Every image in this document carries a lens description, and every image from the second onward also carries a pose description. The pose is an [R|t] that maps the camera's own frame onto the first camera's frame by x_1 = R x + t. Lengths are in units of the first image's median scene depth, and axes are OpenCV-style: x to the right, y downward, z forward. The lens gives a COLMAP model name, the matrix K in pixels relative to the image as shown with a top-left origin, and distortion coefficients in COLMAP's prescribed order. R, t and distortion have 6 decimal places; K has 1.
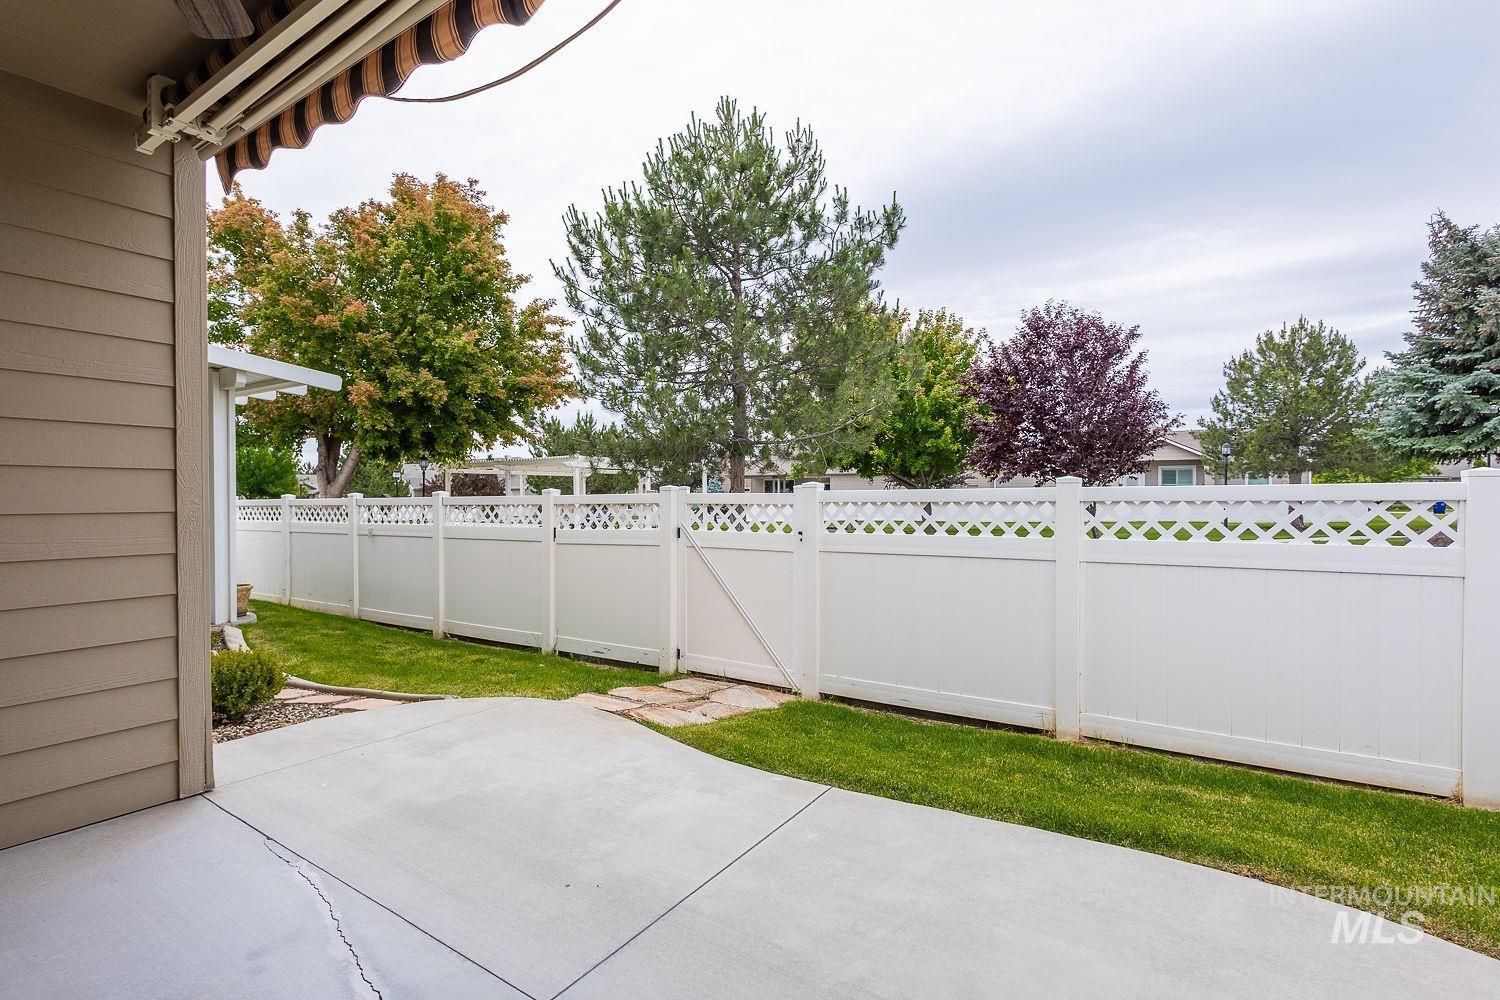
lens RADIAL K [[702.2, 0, 751.8], [0, 702.2, 499.1], [0, 0, 1]] dist [0.004931, -0.000066]
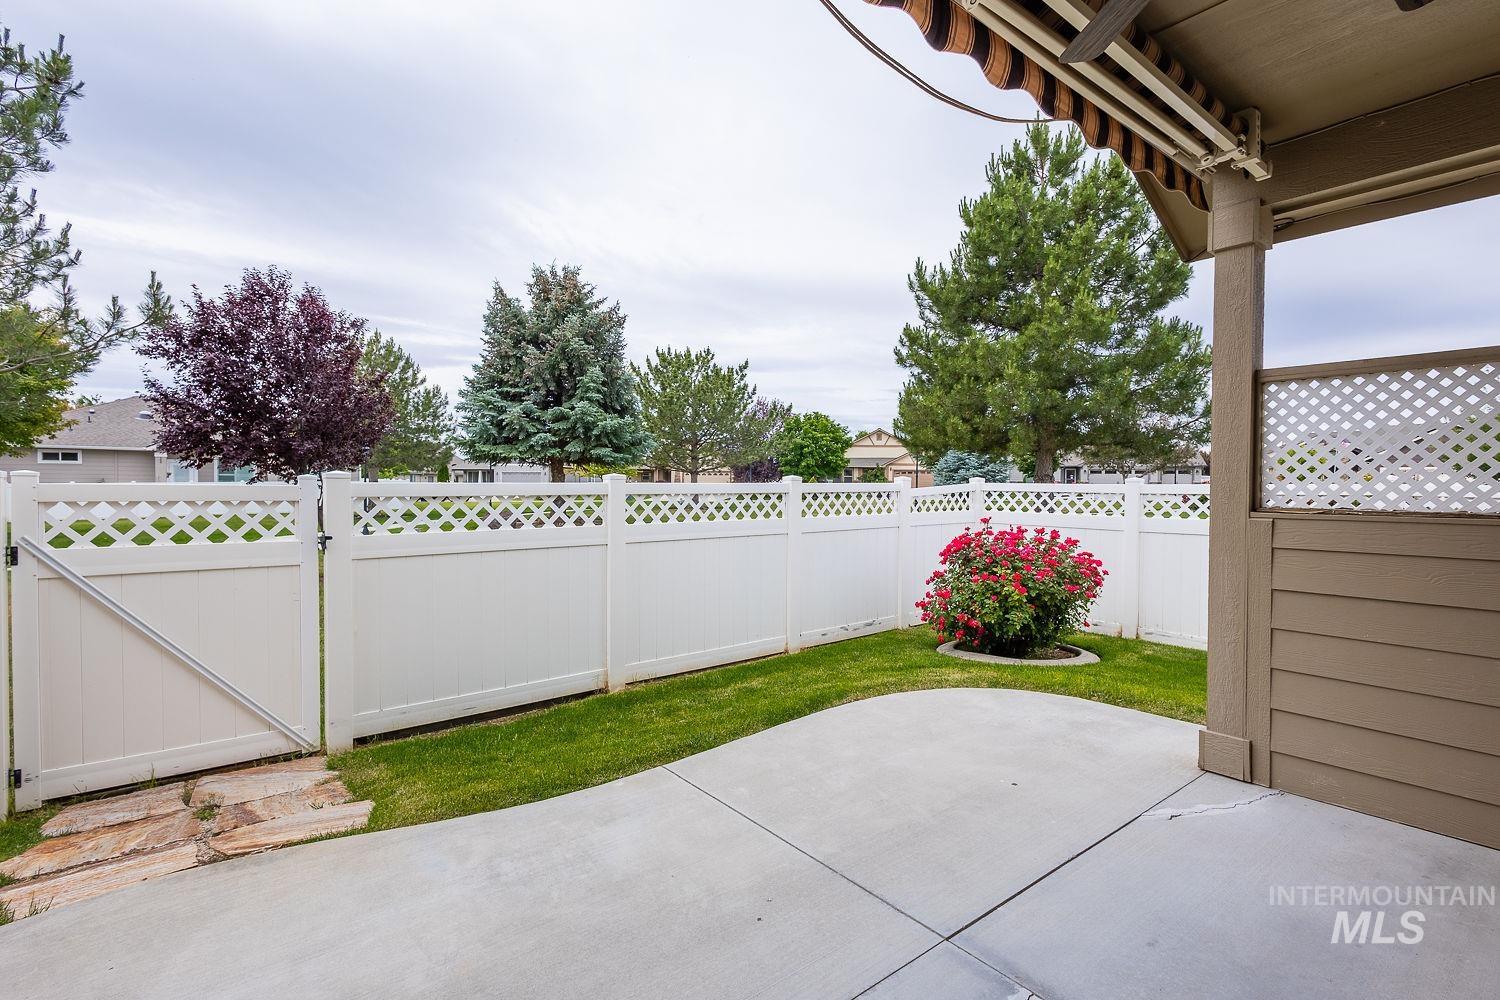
lens RADIAL K [[702.2, 0, 751.8], [0, 702.2, 499.1], [0, 0, 1]] dist [0.004931, -0.000066]
pose [[0.299331, -0.012182, 0.954072, -0.552466], [-0.000356, 0.999917, 0.012879, -0.003716], [-0.954149, -0.004195, 0.299302, 0.361678]]
